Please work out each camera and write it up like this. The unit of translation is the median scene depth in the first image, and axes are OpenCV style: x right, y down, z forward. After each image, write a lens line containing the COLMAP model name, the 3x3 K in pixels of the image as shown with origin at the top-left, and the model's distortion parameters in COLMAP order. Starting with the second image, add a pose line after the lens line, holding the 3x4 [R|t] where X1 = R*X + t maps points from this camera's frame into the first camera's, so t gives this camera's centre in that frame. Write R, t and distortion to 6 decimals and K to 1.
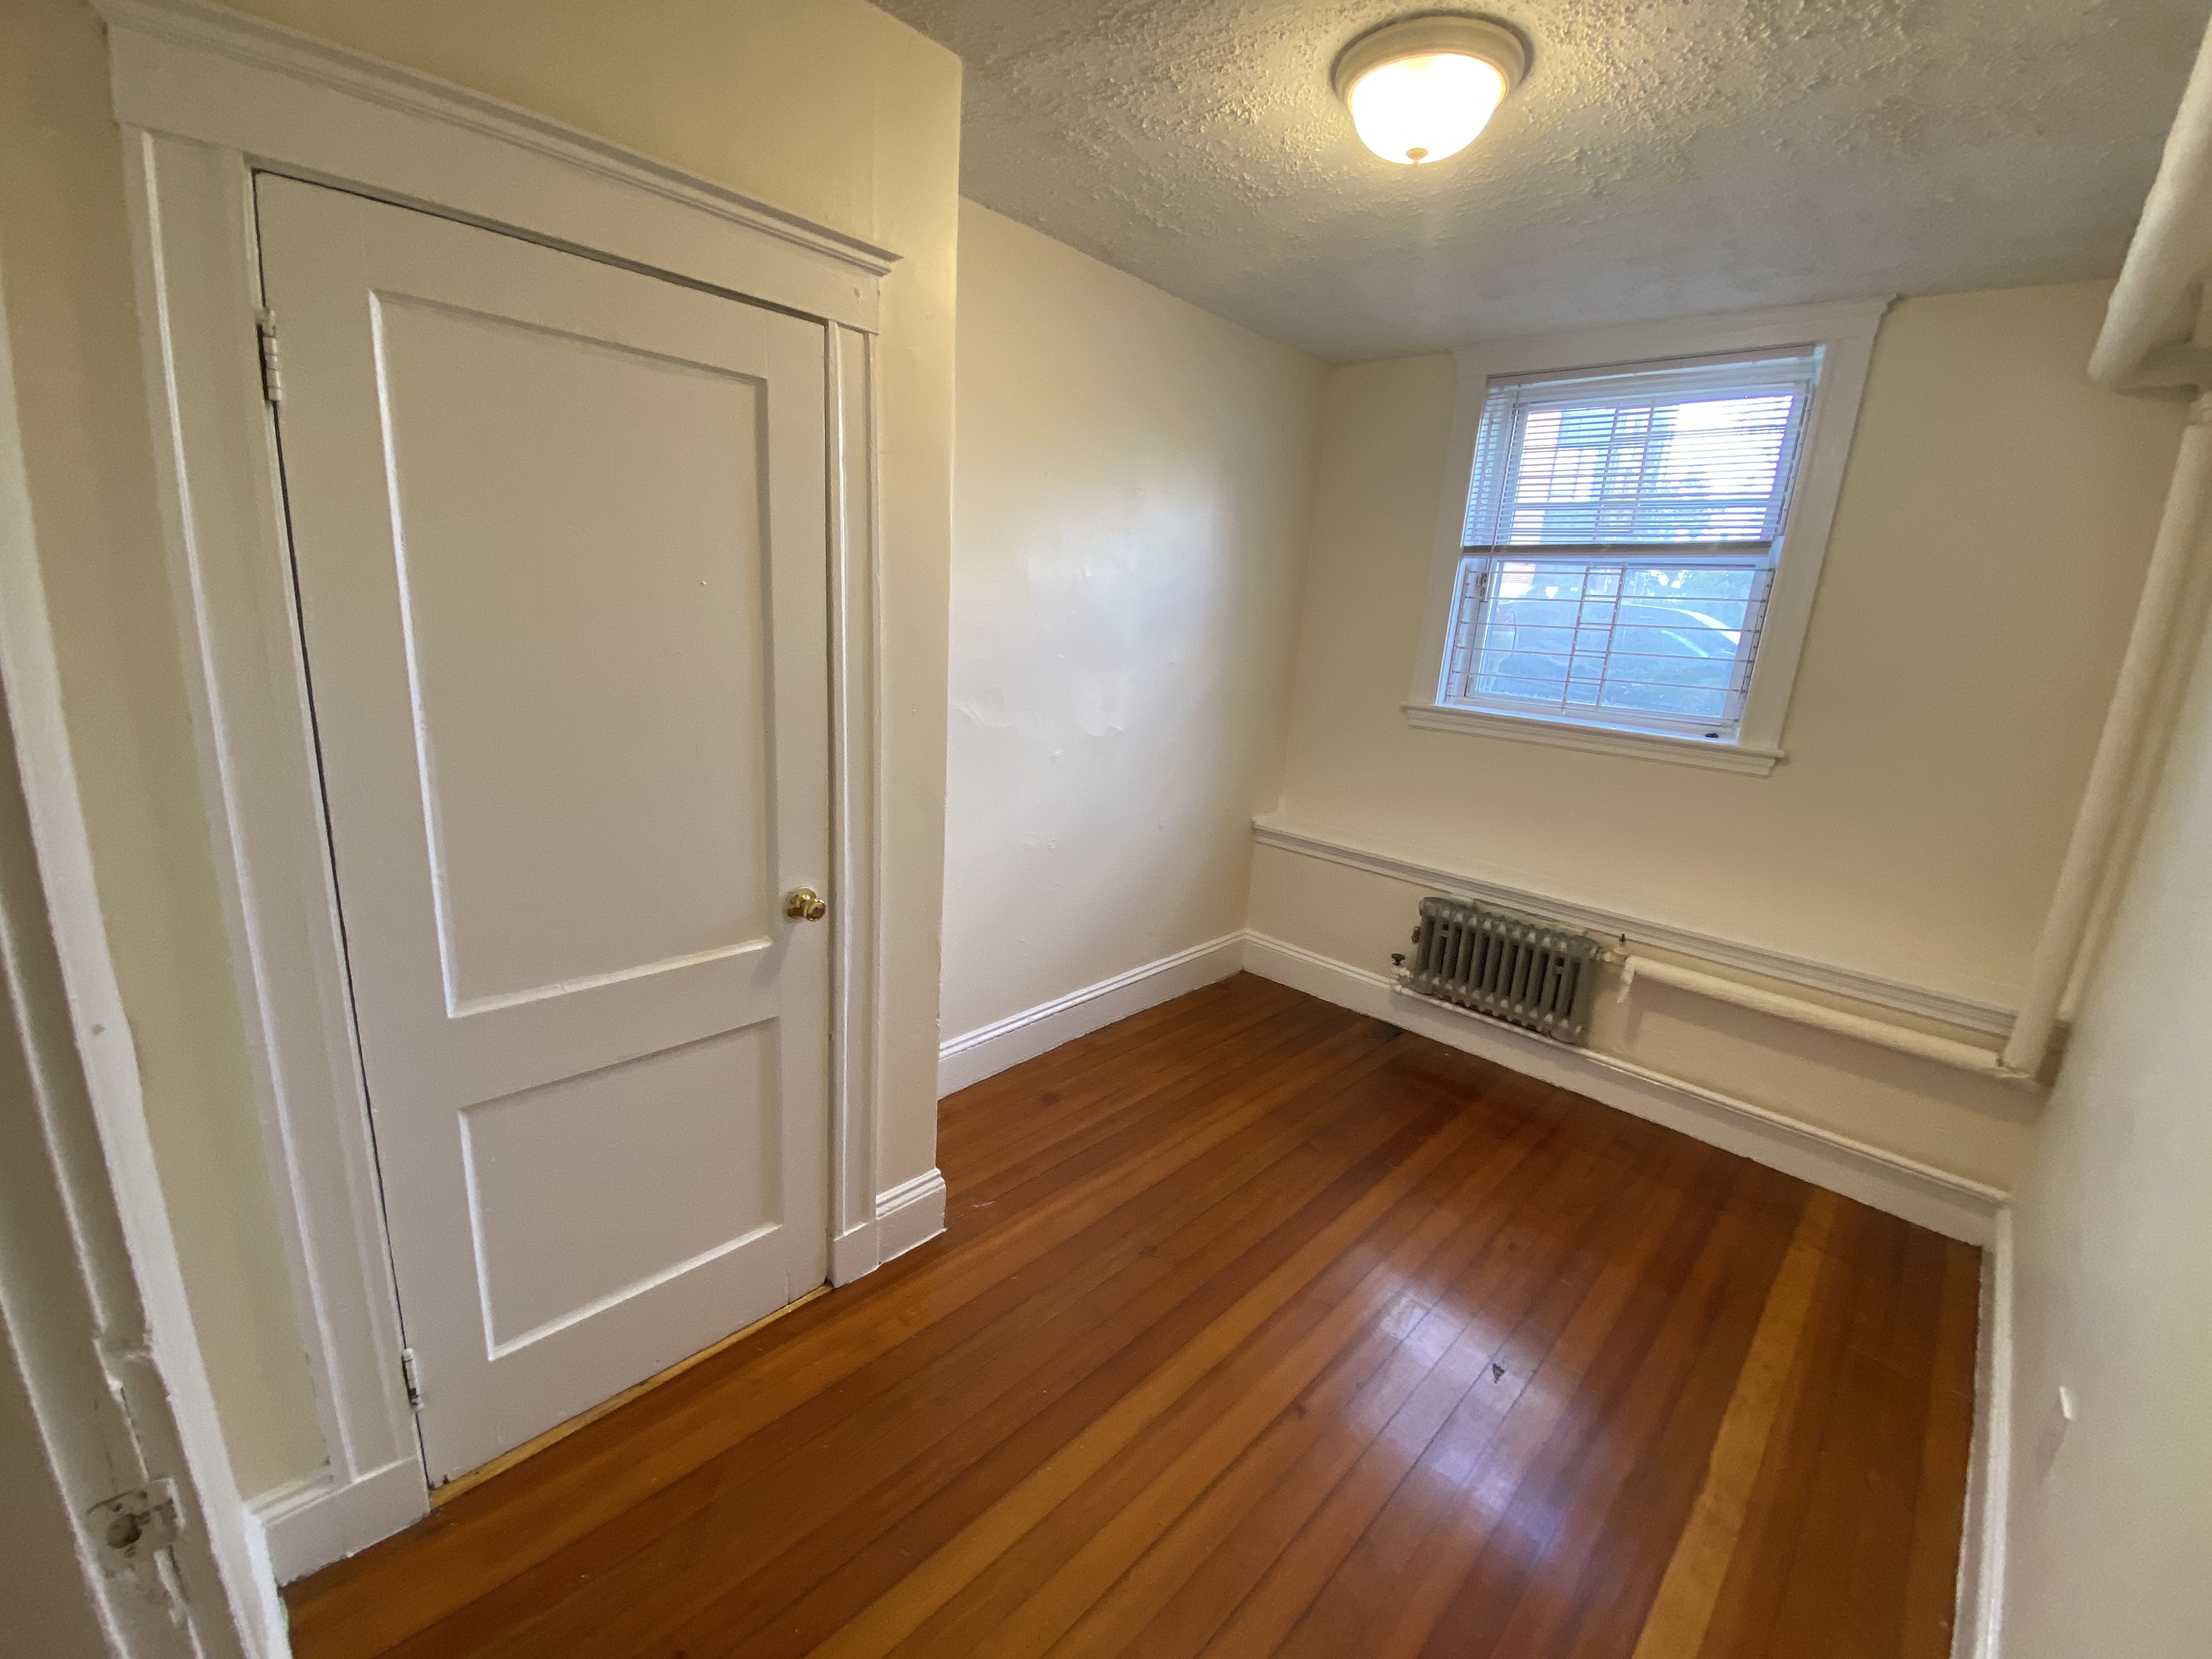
lens RADIAL K [[902.5, 0, 1106.0], [0, 902.5, 829.5], [0, 0, 1]] dist [-0.000140, -0.000062]
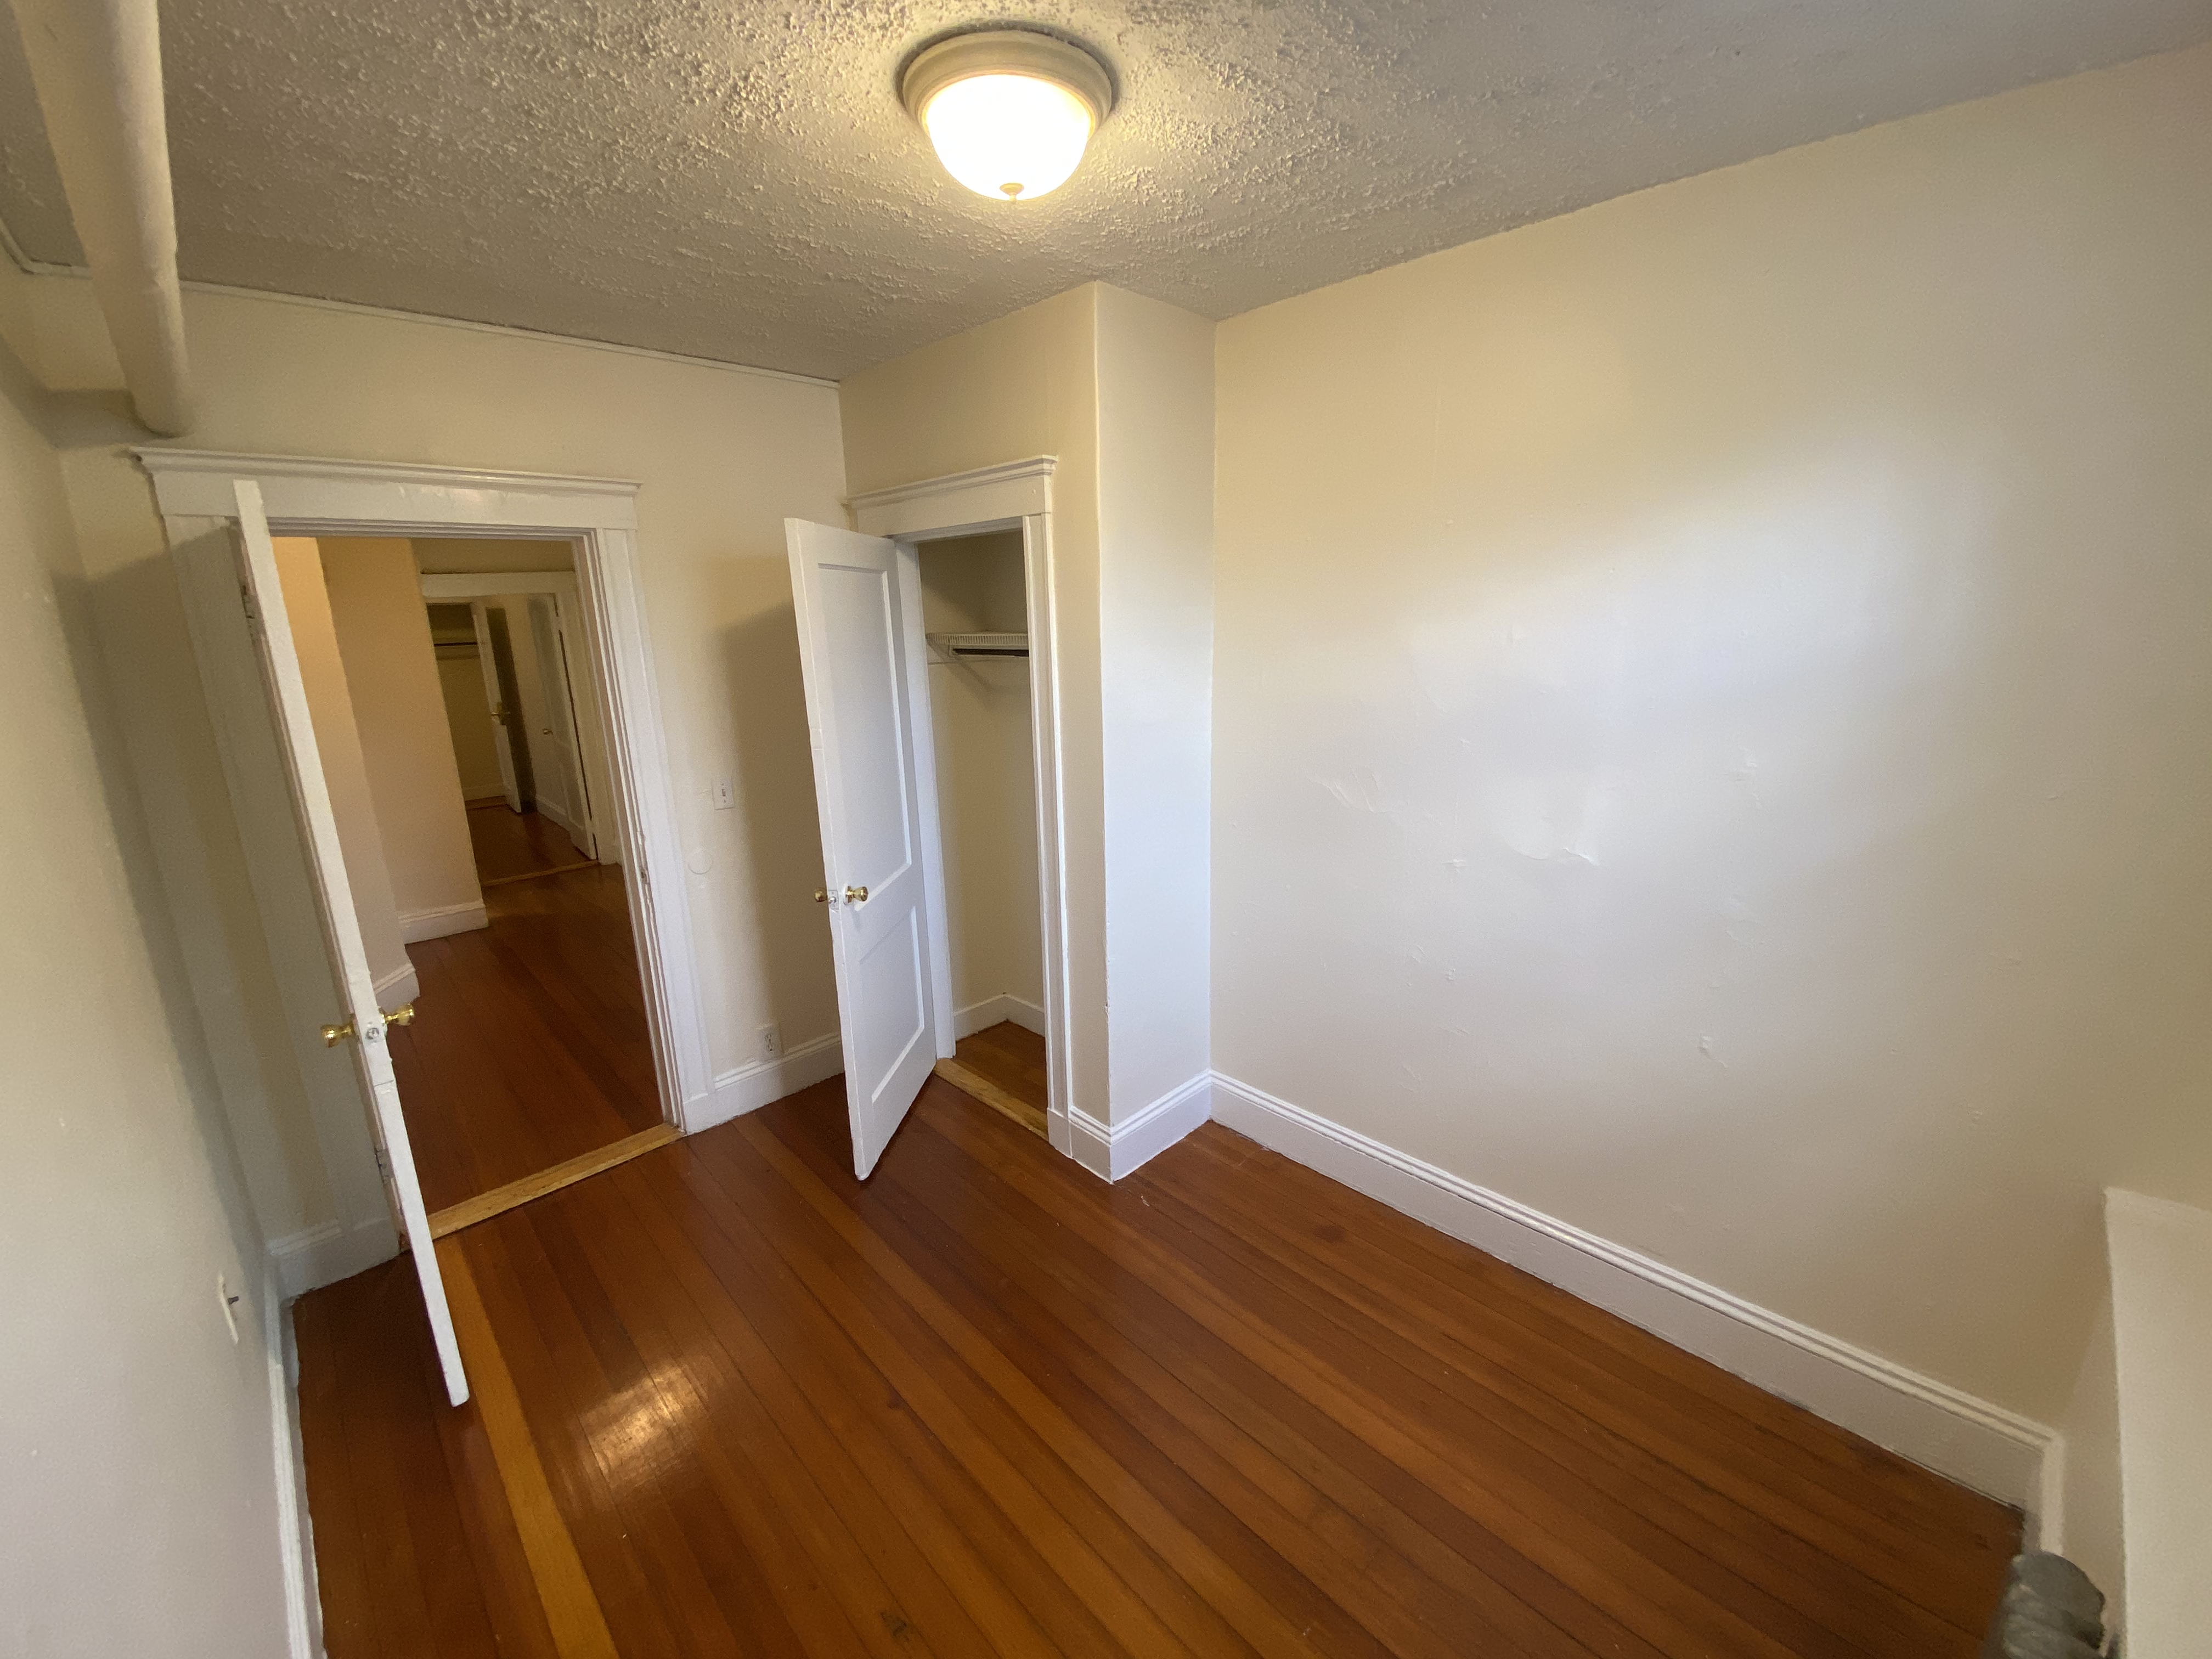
lens RADIAL K [[889.0, 0, 1107.2], [0, 889.0, 884.6], [0, 0, 1]] dist [-0.000009, -0.000045]
pose [[-0.049889, 0.228689, -0.972220, 0.718722], [-0.234010, 0.943660, 0.233979, -0.175817], [0.970953, 0.239182, 0.006438, 0.706395]]
